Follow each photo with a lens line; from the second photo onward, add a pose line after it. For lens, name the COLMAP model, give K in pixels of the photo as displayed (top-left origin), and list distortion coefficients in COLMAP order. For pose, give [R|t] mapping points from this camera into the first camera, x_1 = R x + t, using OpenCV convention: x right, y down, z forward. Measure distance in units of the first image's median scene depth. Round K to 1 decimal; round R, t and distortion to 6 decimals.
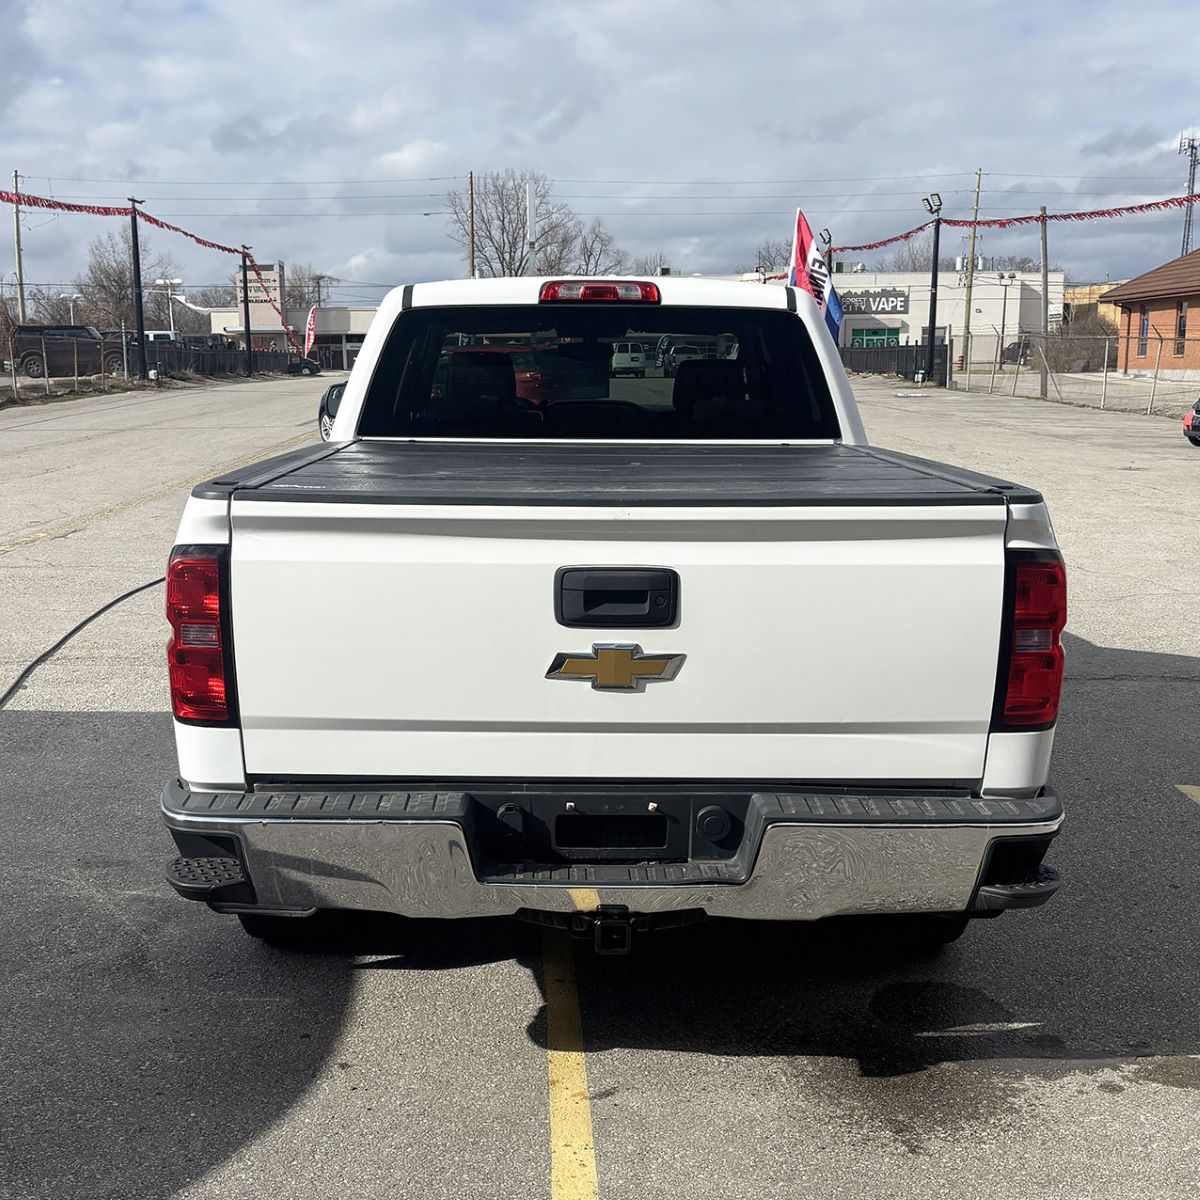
lens RADIAL K [[1621.9, 0, 620.7], [0, 1621.9, 707.4], [0, 0, 1]] dist [0.023230, 0.000000]
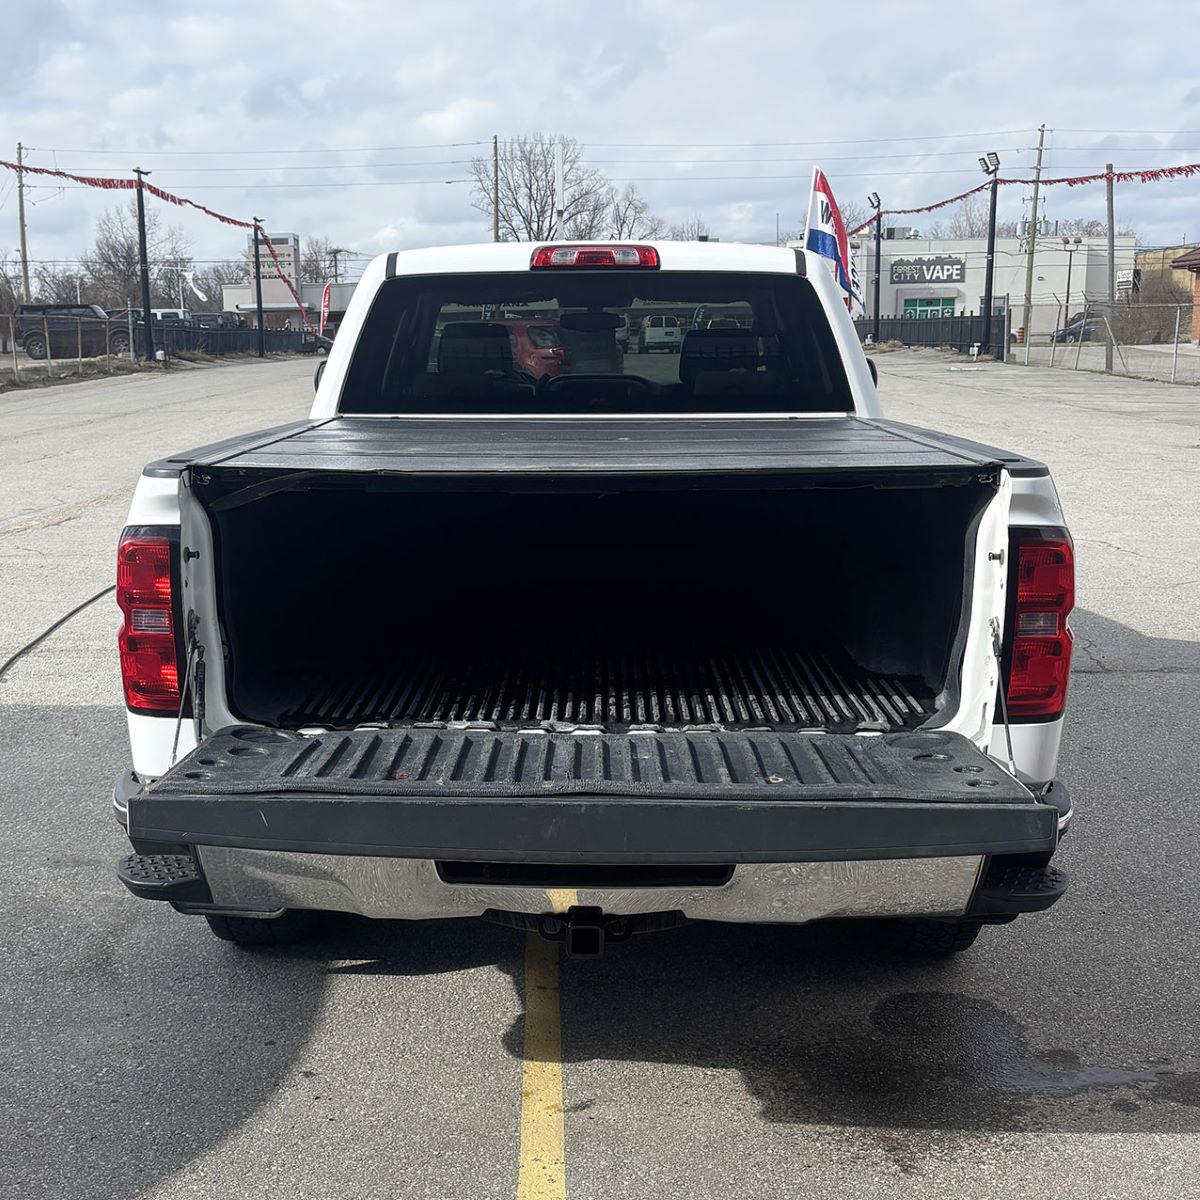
lens RADIAL K [[1719.6, 0, 618.1], [0, 1719.6, 732.4], [0, 0, 1]] dist [0.023484, 0.000000]
pose [[0.998940, 0.000836, -0.046033, 0.047974], [-0.000284, 0.999928, 0.012009, 0.007057], [0.046040, -0.011983, 0.998868, 0.003539]]
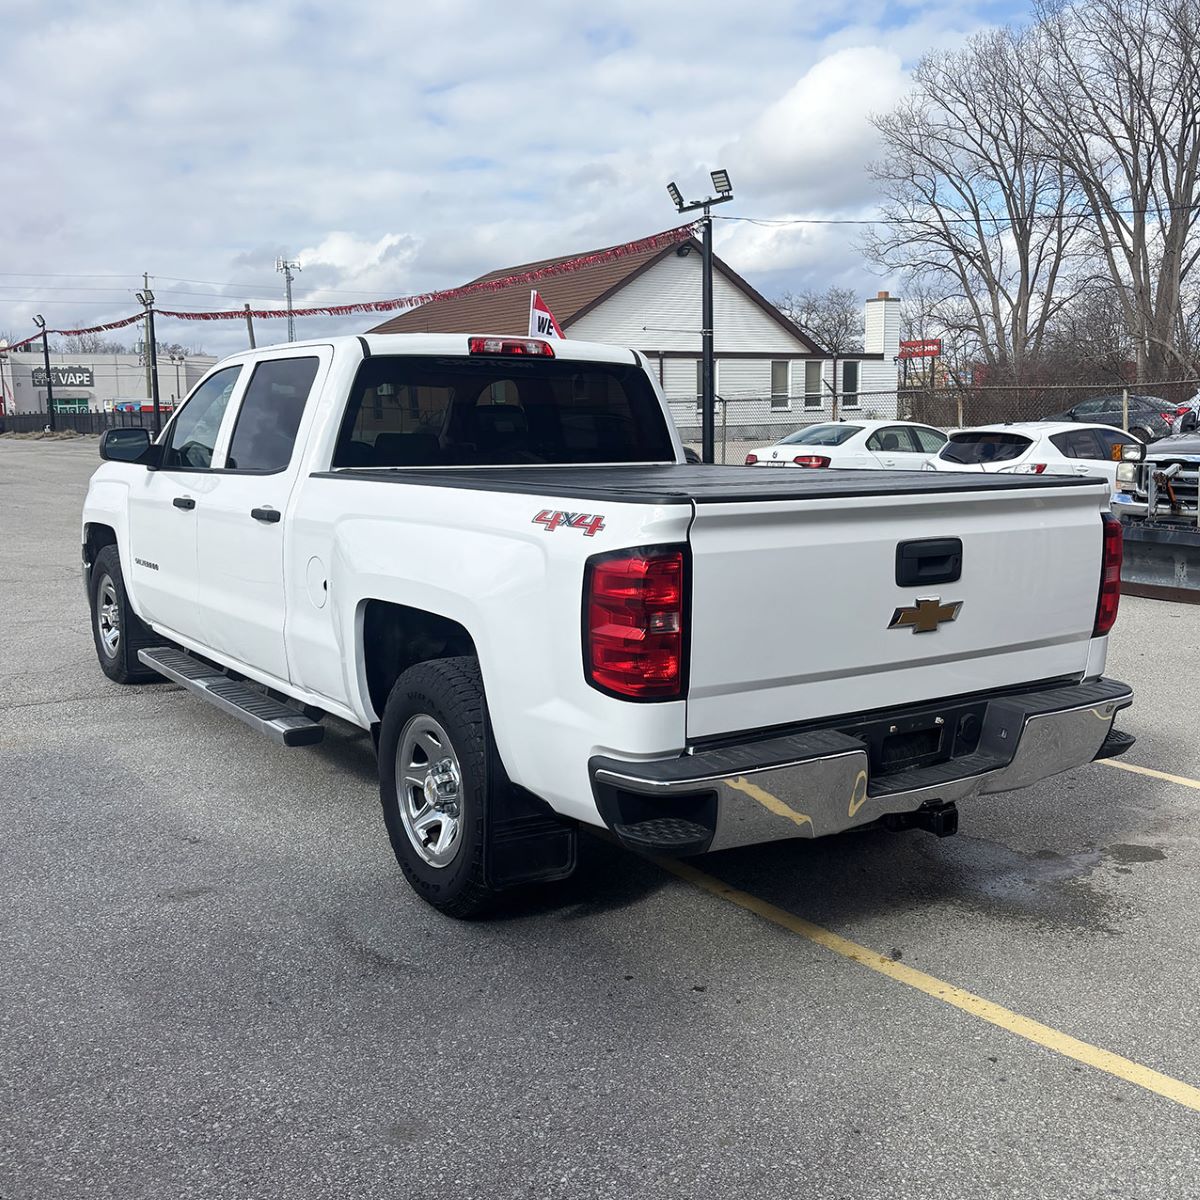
lens RADIAL K [[1262.6, 0, 651.9], [0, 1262.6, 593.8], [0, 0, 1]] dist [0.019154, 0.000000]
pose [[0.823089, -0.080540, 0.562172, -0.494696], [0.126637, 0.990998, -0.043436, -0.016758], [-0.553613, 0.106944, 0.825879, 0.178921]]
